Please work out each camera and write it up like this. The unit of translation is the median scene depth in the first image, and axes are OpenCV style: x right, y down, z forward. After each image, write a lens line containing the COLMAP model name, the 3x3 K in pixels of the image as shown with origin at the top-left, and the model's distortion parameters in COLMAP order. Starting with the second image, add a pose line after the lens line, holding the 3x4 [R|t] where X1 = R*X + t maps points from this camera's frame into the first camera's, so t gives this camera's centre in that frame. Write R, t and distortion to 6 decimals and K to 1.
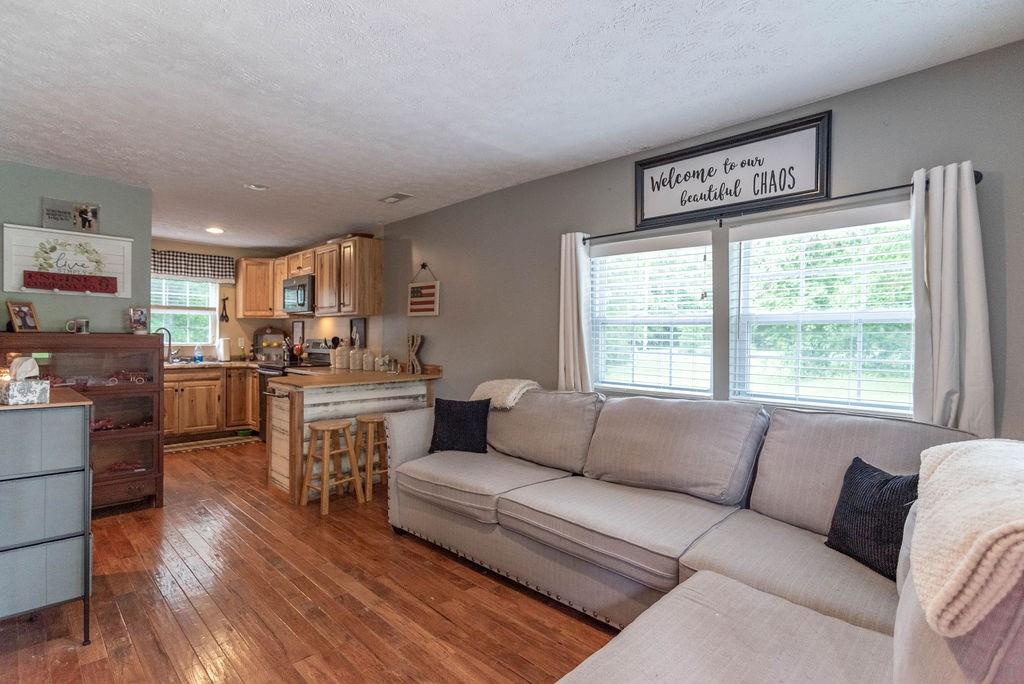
lens RADIAL K [[508.0, 0, 494.5], [0, 508.0, 346.2], [0, 0, 1]] dist [-0.000485, -0.000054]
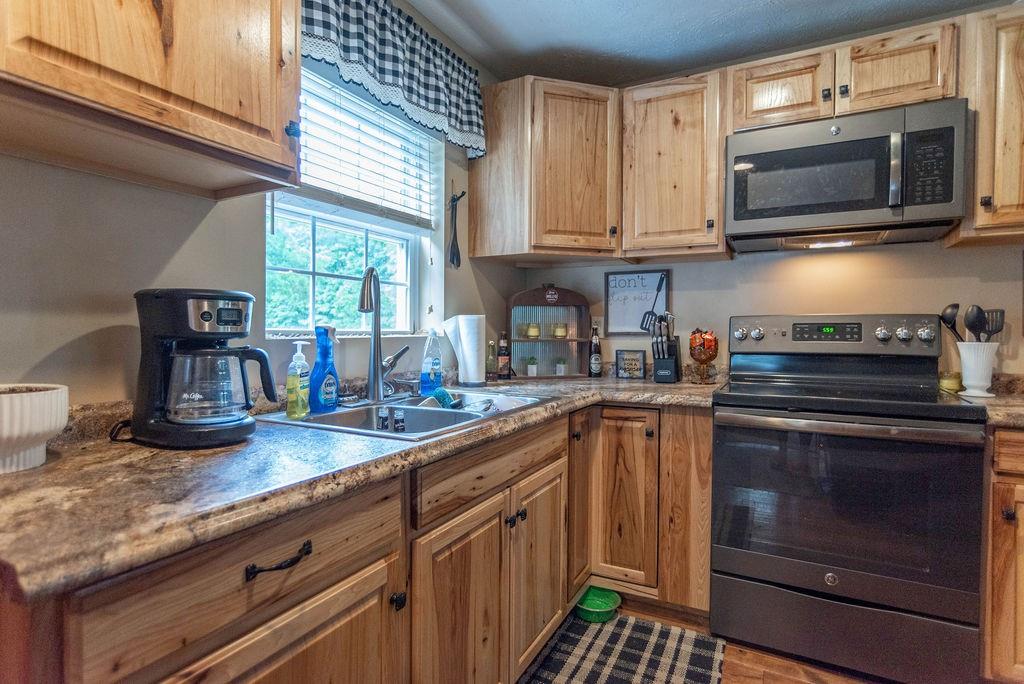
lens RADIAL K [[535.9, 0, 510.1], [0, 535.9, 345.7], [0, 0, 1]] dist [-0.014232, 0.000118]
pose [[0.952495, -0.016049, 0.304132, -0.636747], [0.011176, 0.999780, 0.017759, -0.001214], [-0.304350, -0.013516, 0.952464, 0.686171]]
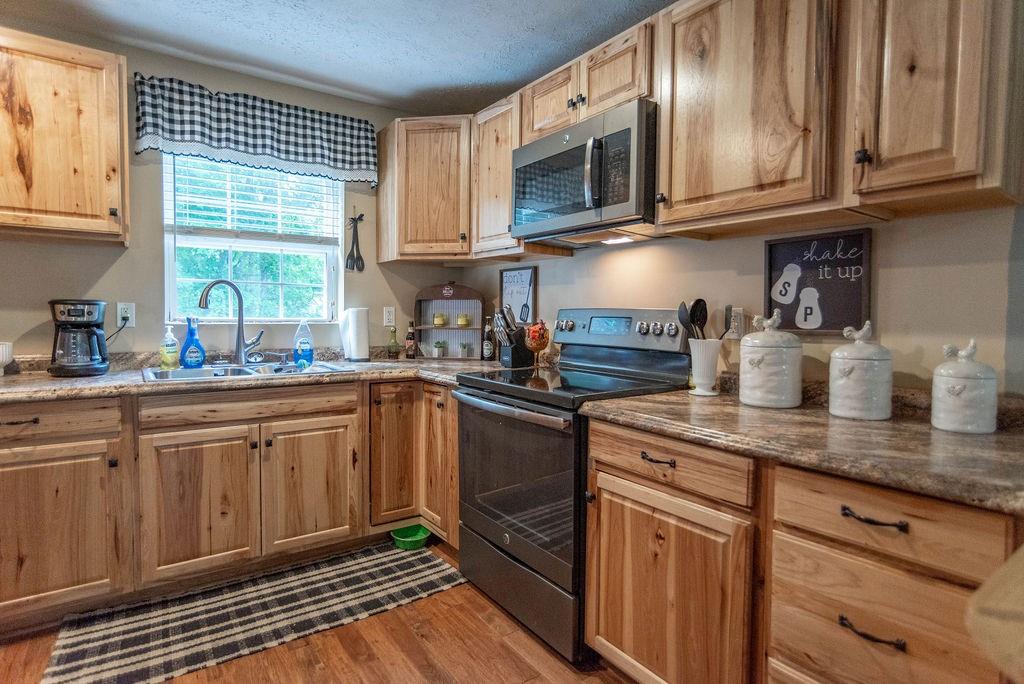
lens RADIAL K [[541.1, 0, 500.9], [0, 541.1, 344.2], [0, 0, 1]] dist [-0.025024, 0.016774]
pose [[0.987853, 0.010522, -0.155037, -0.349575], [-0.004205, 0.999150, 0.041011, -0.003694], [0.155336, -0.039861, 0.987057, 0.579668]]
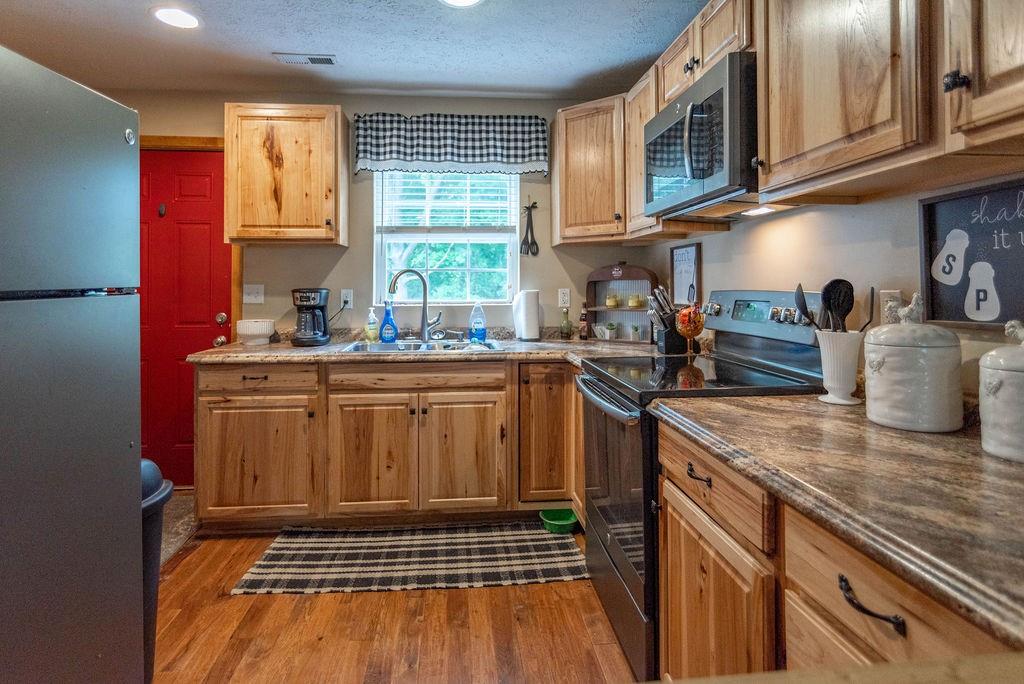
lens RADIAL K [[546.1, 0, 493.2], [0, 546.1, 285.7], [0, 0, 1]] dist [-0.013025, 0.001085]
pose [[0.773858, -0.014603, -0.633190, -0.249182], [0.002147, 0.999789, -0.020434, -0.009822], [0.633355, 0.014454, 0.773726, 0.615959]]
